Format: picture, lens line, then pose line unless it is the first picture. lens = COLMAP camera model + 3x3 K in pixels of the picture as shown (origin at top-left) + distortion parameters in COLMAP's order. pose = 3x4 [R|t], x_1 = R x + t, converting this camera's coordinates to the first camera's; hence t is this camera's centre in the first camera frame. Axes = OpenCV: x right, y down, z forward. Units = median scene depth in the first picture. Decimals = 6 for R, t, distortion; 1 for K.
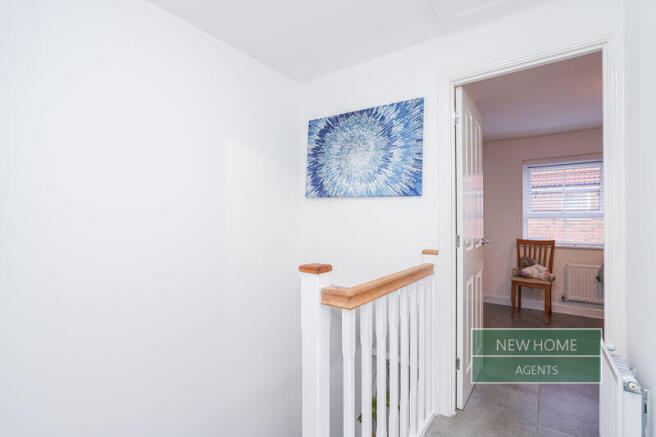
lens RADIAL K [[303.2, 0, 331.2], [0, 303.2, 219.5], [0, 0, 1]] dist [-0.023081, 0.009604]
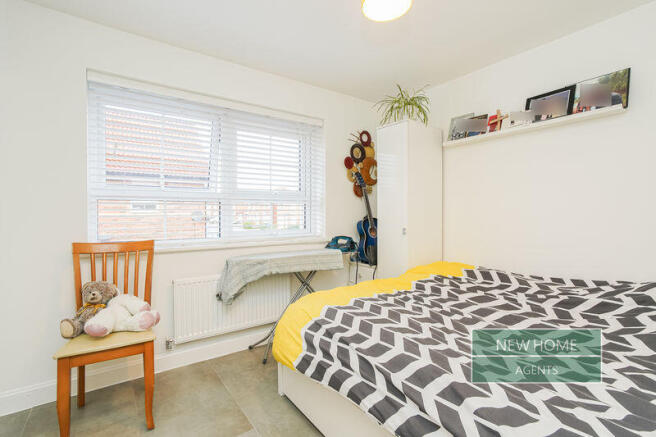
lens RADIAL K [[303.2, 0, 325.5], [0, 303.2, 214.2], [0, 0, 1]] dist [-0.023081, 0.009604]
pose [[0.323826, -0.012812, 0.946030, 0.350298], [-0.001980, 0.999897, 0.014219, 0.018172], [-0.946114, -0.006477, 0.323768, 0.552386]]
